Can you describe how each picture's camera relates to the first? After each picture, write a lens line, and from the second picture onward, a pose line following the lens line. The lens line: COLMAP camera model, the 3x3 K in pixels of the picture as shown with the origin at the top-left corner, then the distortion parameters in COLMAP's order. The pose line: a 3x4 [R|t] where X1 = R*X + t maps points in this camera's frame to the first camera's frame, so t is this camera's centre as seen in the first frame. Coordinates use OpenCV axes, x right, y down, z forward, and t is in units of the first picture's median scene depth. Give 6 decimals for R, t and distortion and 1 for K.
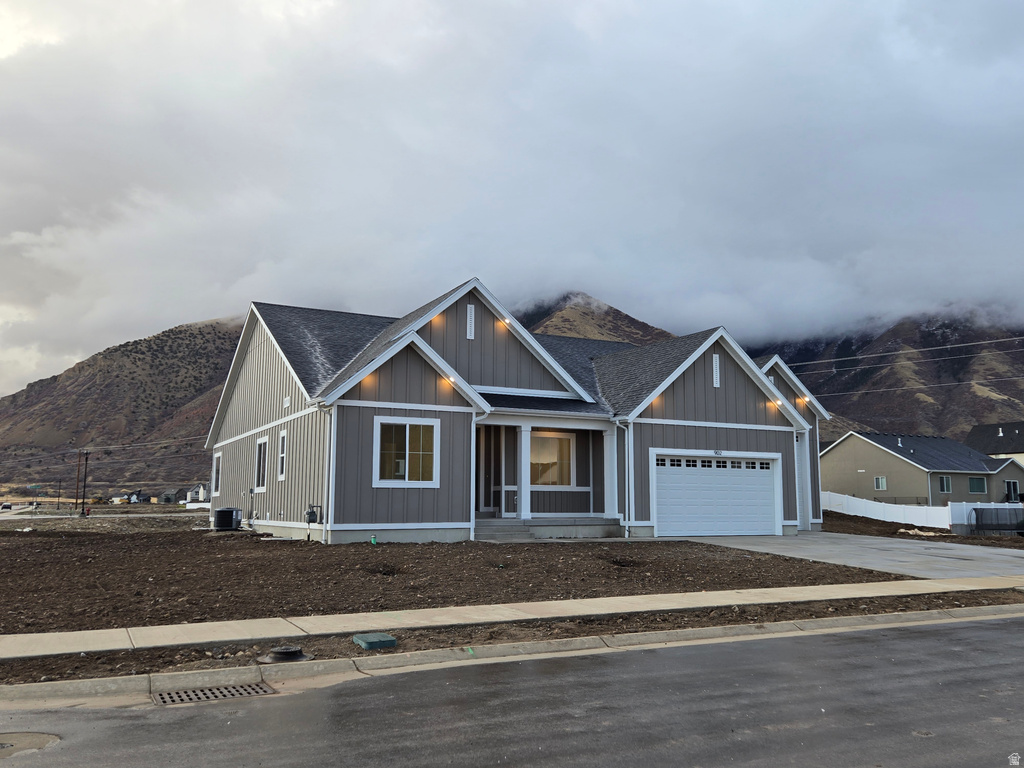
lens RADIAL K [[877.1, 0, 520.5], [0, 877.1, 381.9], [0, 0, 1]] dist [0.075333, -0.013774]
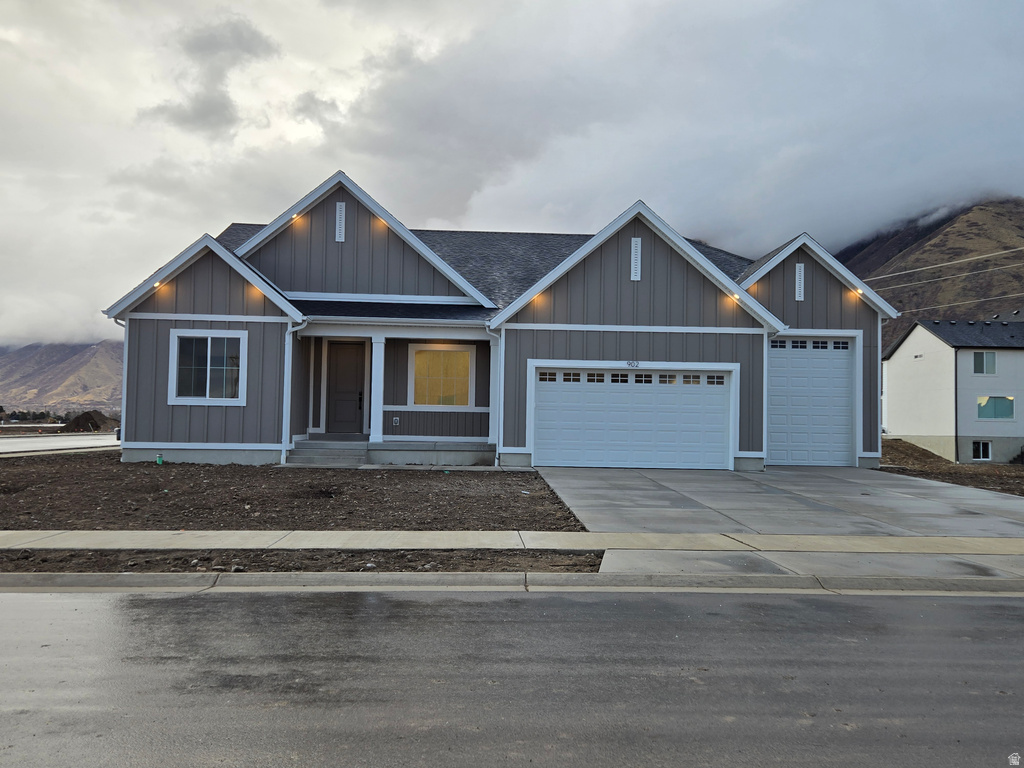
lens RADIAL K [[877.1, 0, 507.7], [0, 877.1, 389.4], [0, 0, 1]] dist [0.075333, -0.013774]
pose [[0.903006, -0.006269, -0.429582, 0.477415], [0.044298, 0.995923, 0.078582, 0.037559], [0.427338, -0.089990, 0.899602, 0.251820]]
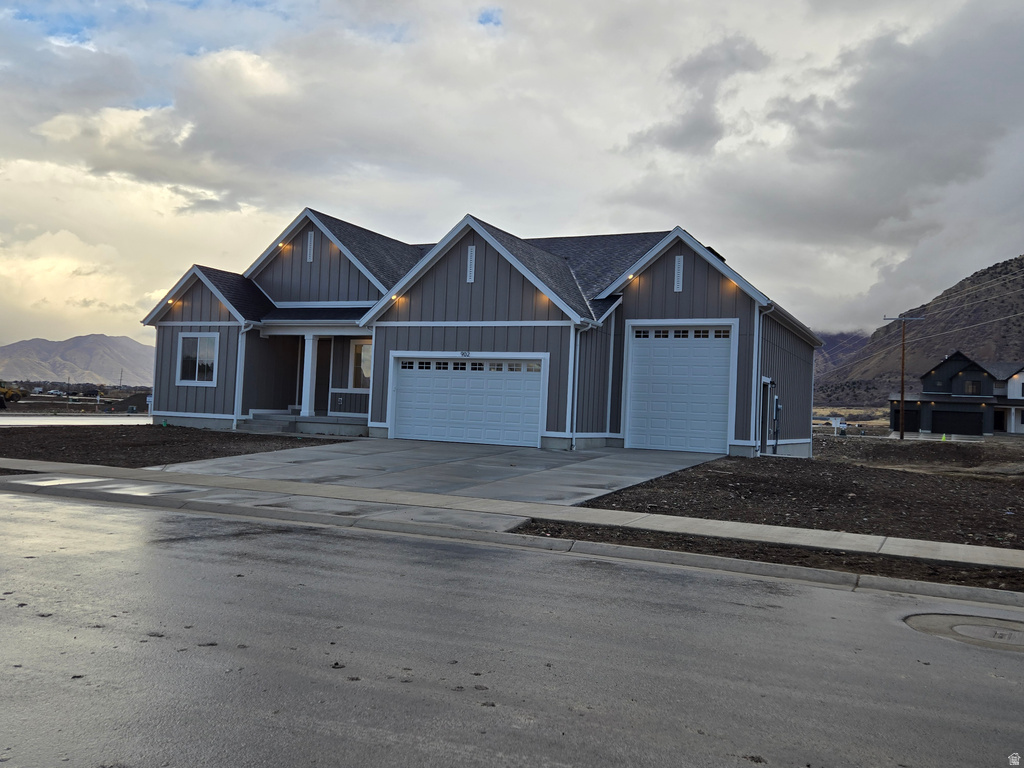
lens RADIAL K [[877.1, 0, 516.5], [0, 877.1, 379.8], [0, 0, 1]] dist [0.075333, -0.013774]
pose [[0.593219, -0.005420, -0.805023, 1.031094], [0.068683, 0.996672, 0.043903, 0.073357], [0.802106, -0.081335, 0.591617, 0.516192]]
